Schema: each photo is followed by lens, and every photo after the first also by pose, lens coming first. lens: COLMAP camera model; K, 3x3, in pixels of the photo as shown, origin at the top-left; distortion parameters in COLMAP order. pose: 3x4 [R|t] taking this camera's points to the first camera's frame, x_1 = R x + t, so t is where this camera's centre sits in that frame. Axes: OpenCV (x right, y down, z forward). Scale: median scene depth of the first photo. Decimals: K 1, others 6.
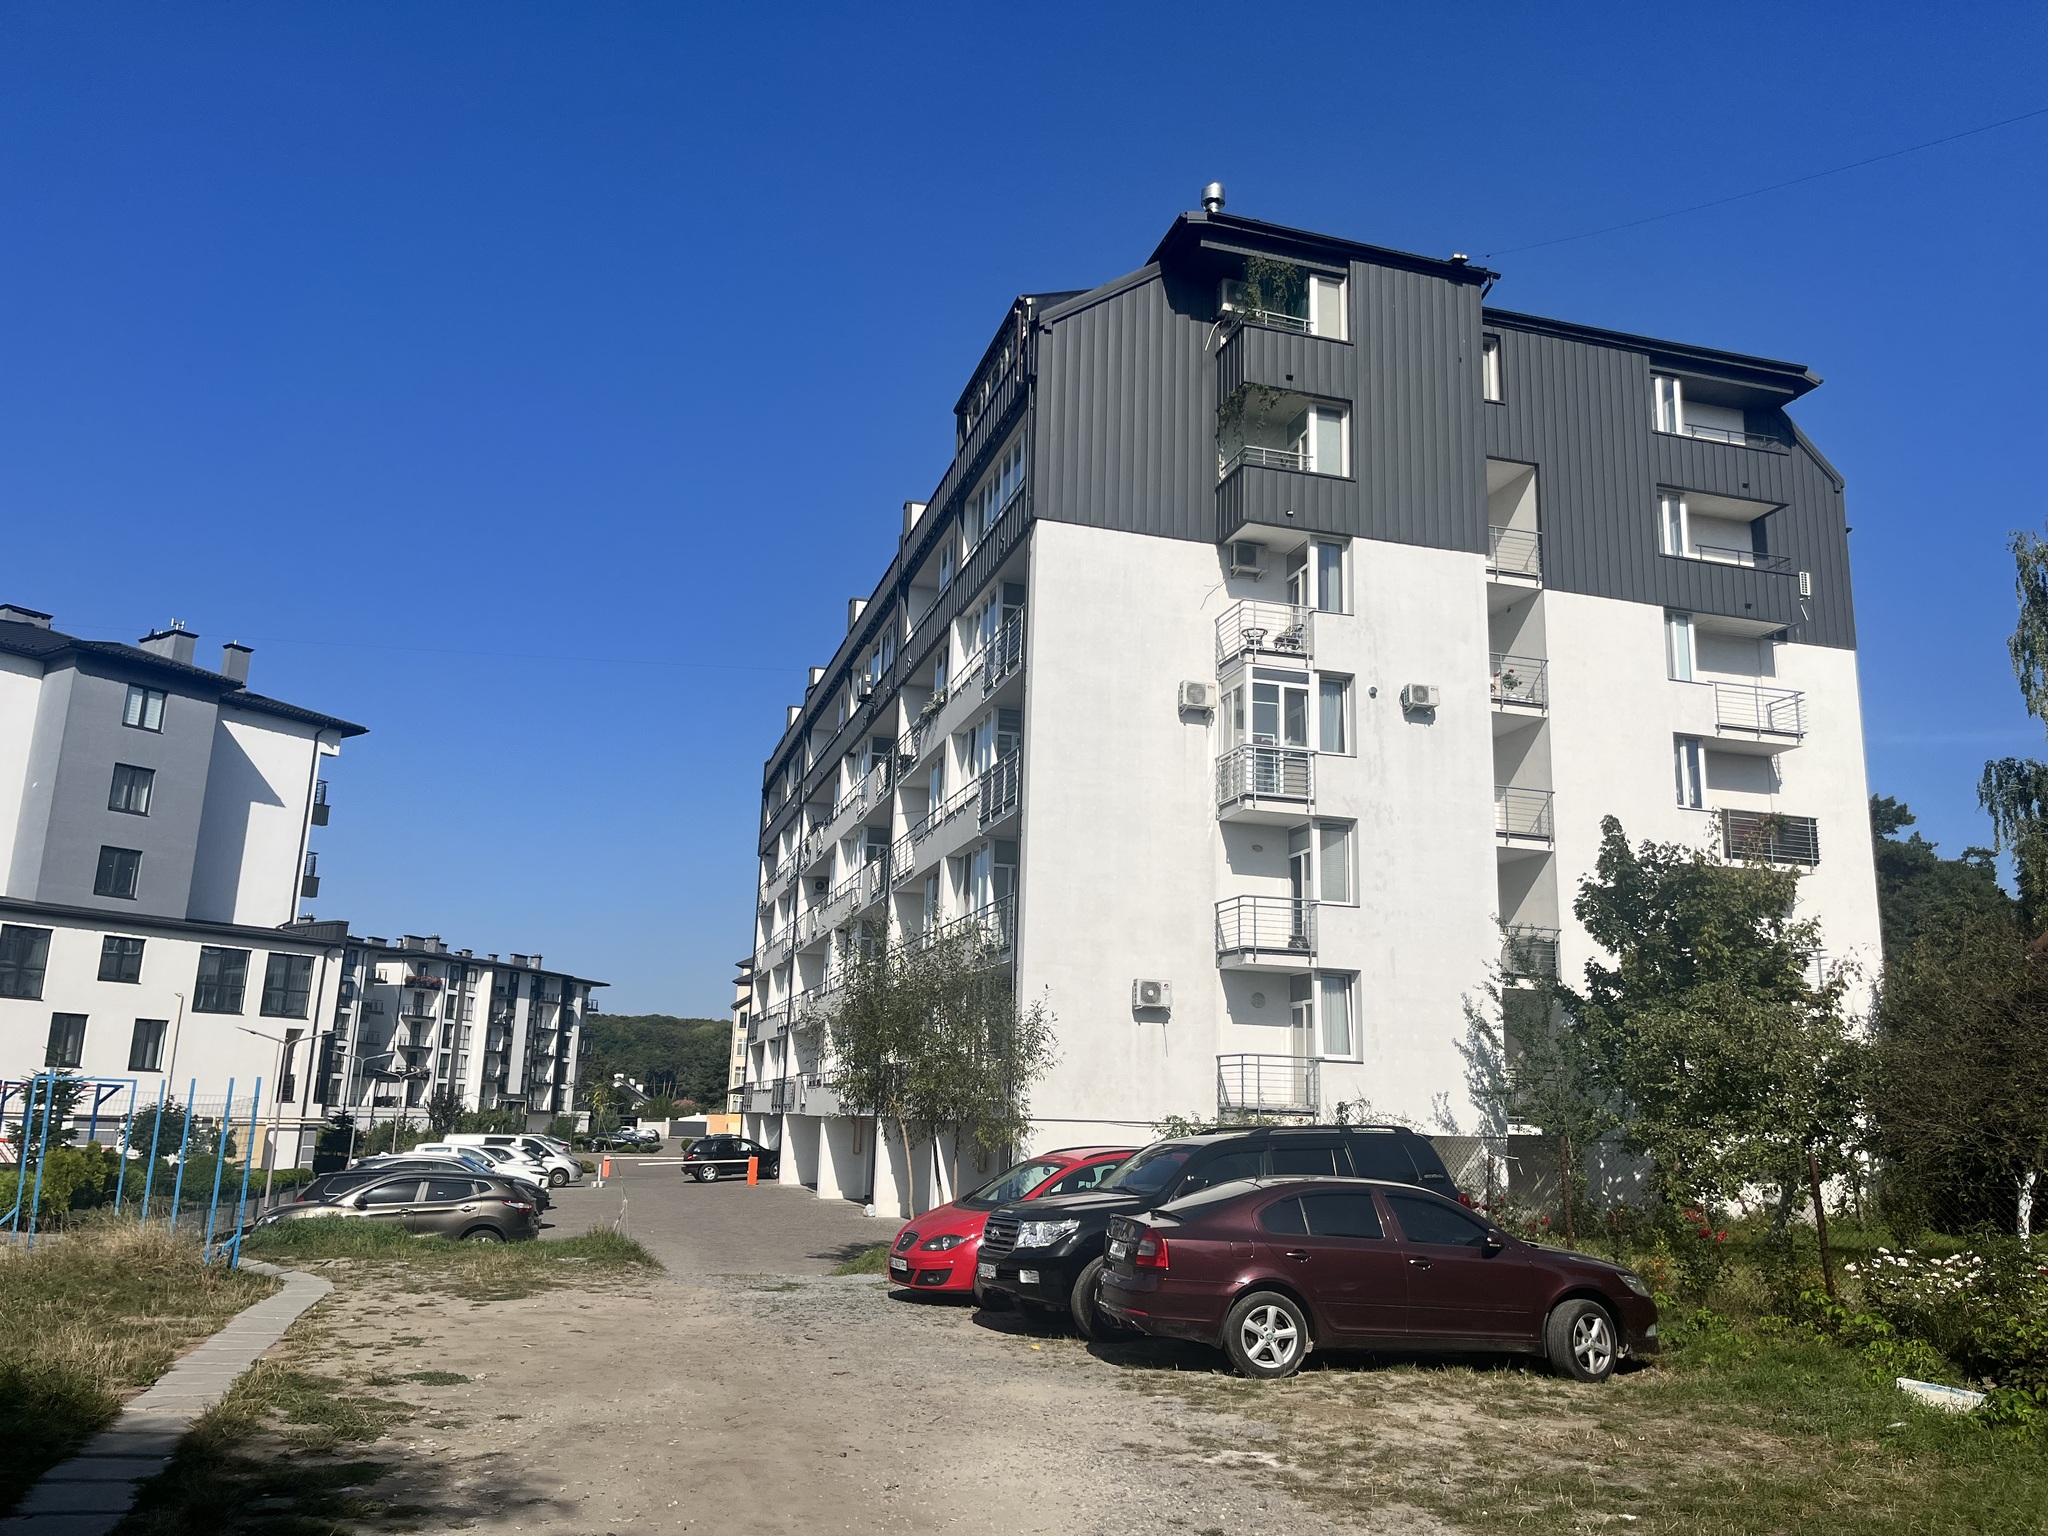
lens RADIAL K [[1548.6, 0, 1016.0], [0, 1548.6, 768.6], [0, 0, 1]] dist [0.084066, -0.121902]
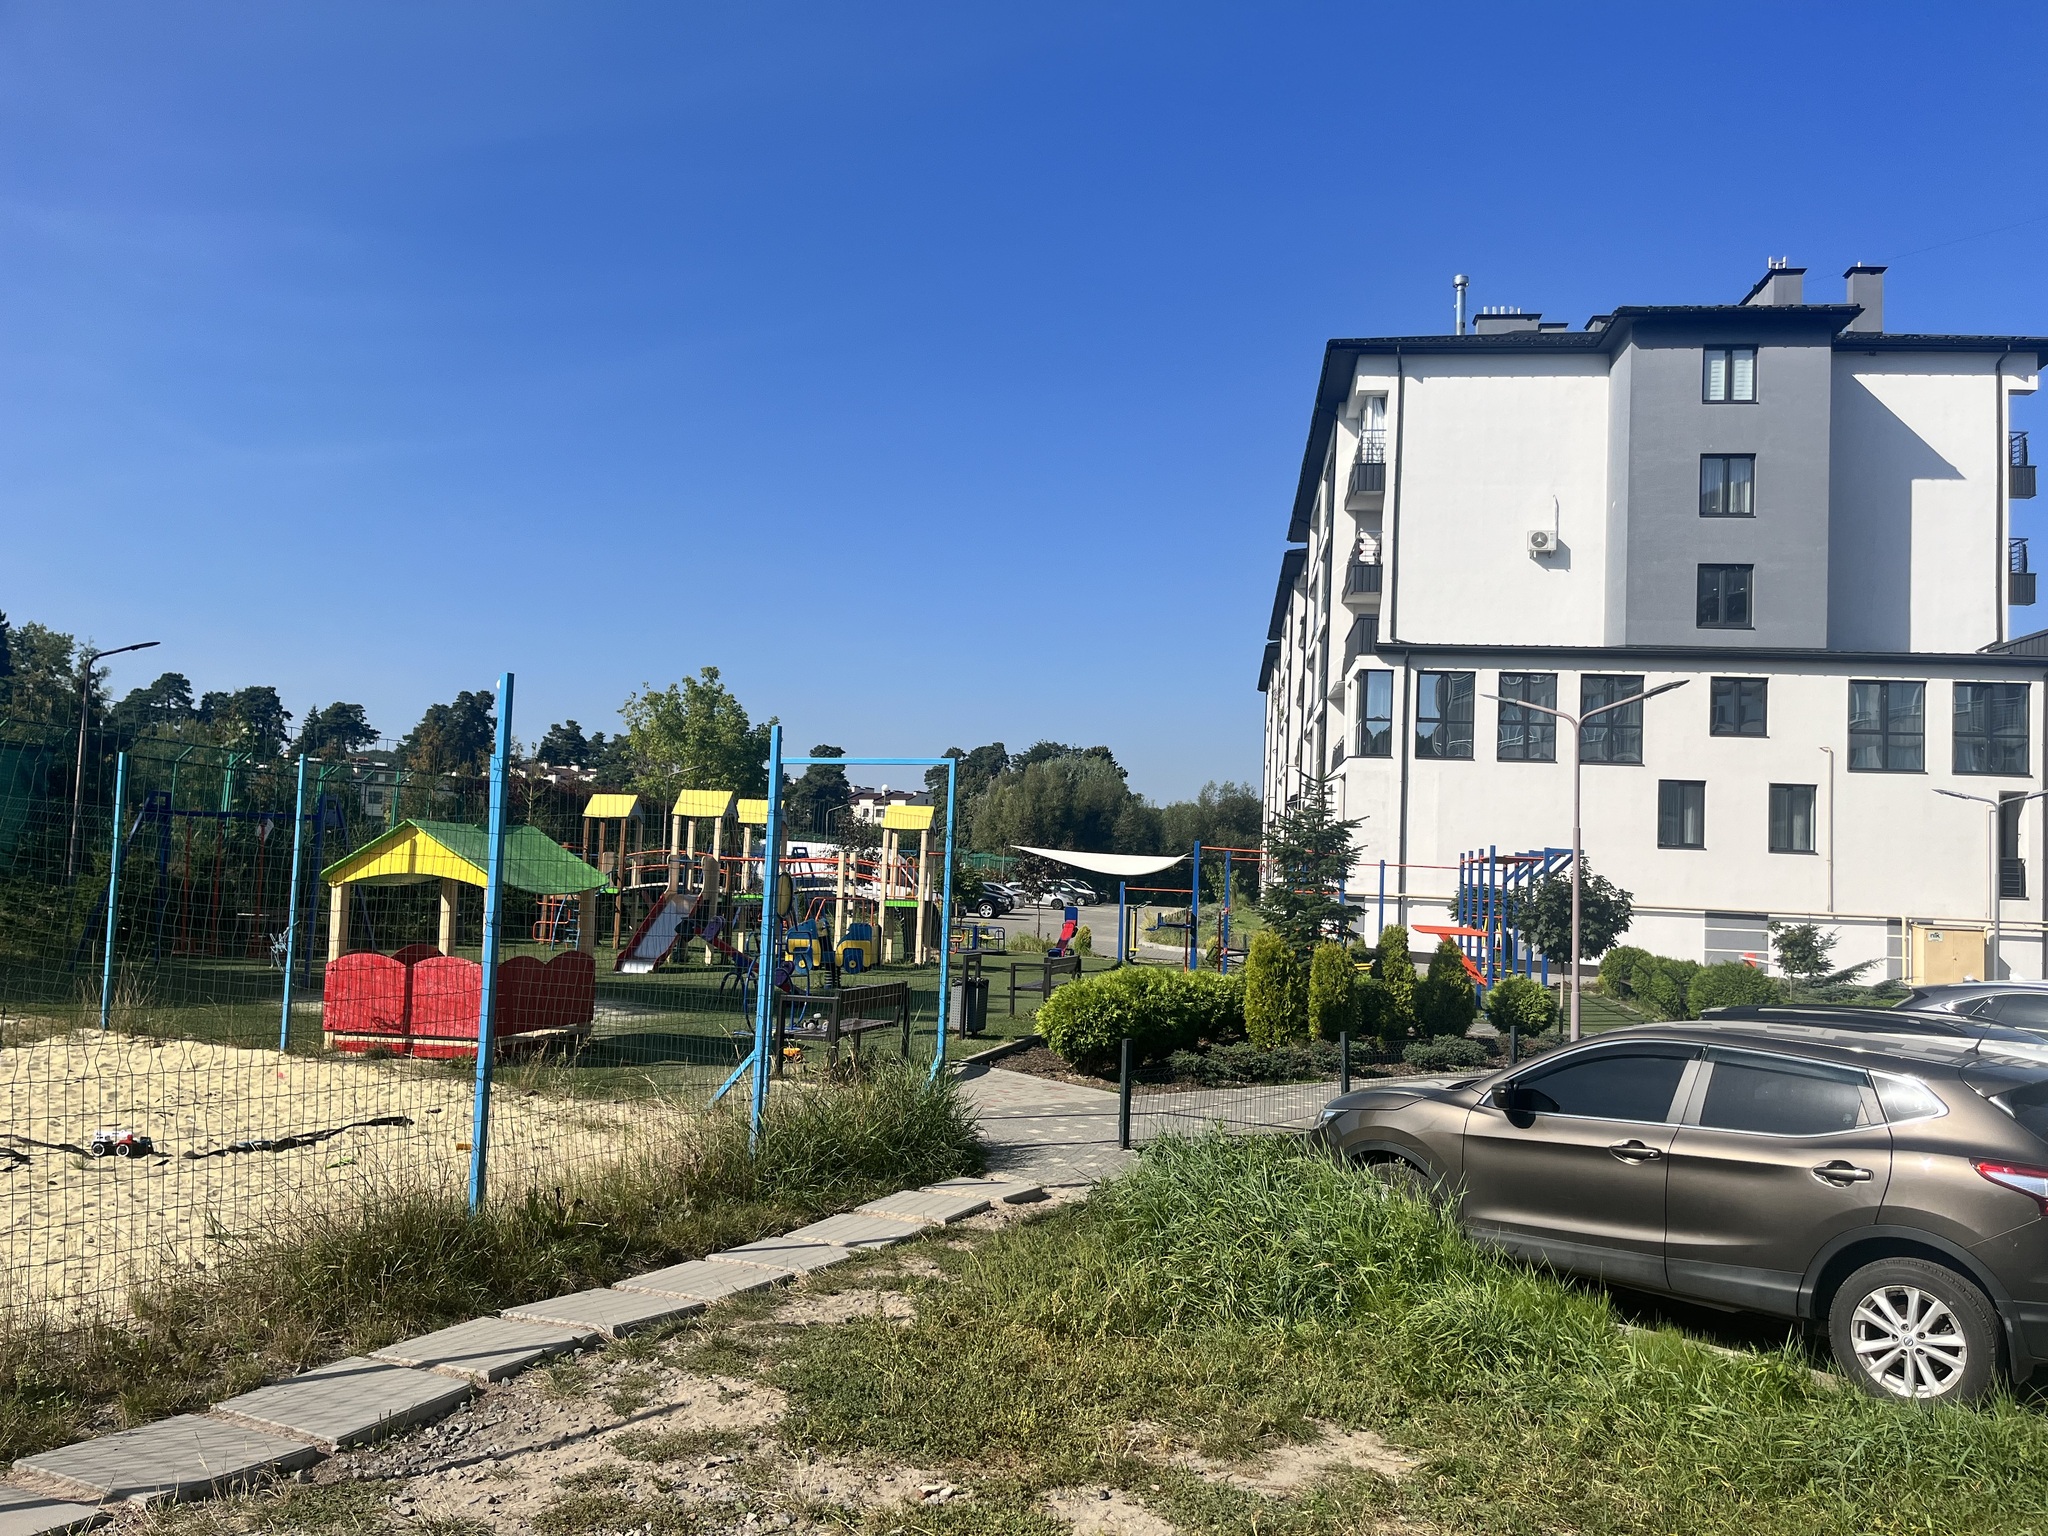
lens RADIAL K [[1548.6, 0, 1016.0], [0, 1548.6, 768.6], [0, 0, 1]] dist [0.084066, -0.121902]
pose [[0.474892, -0.068789, -0.877351, -0.076110], [0.166983, 0.985873, 0.013086, 0.079313], [0.864057, -0.152717, 0.479670, 0.323461]]
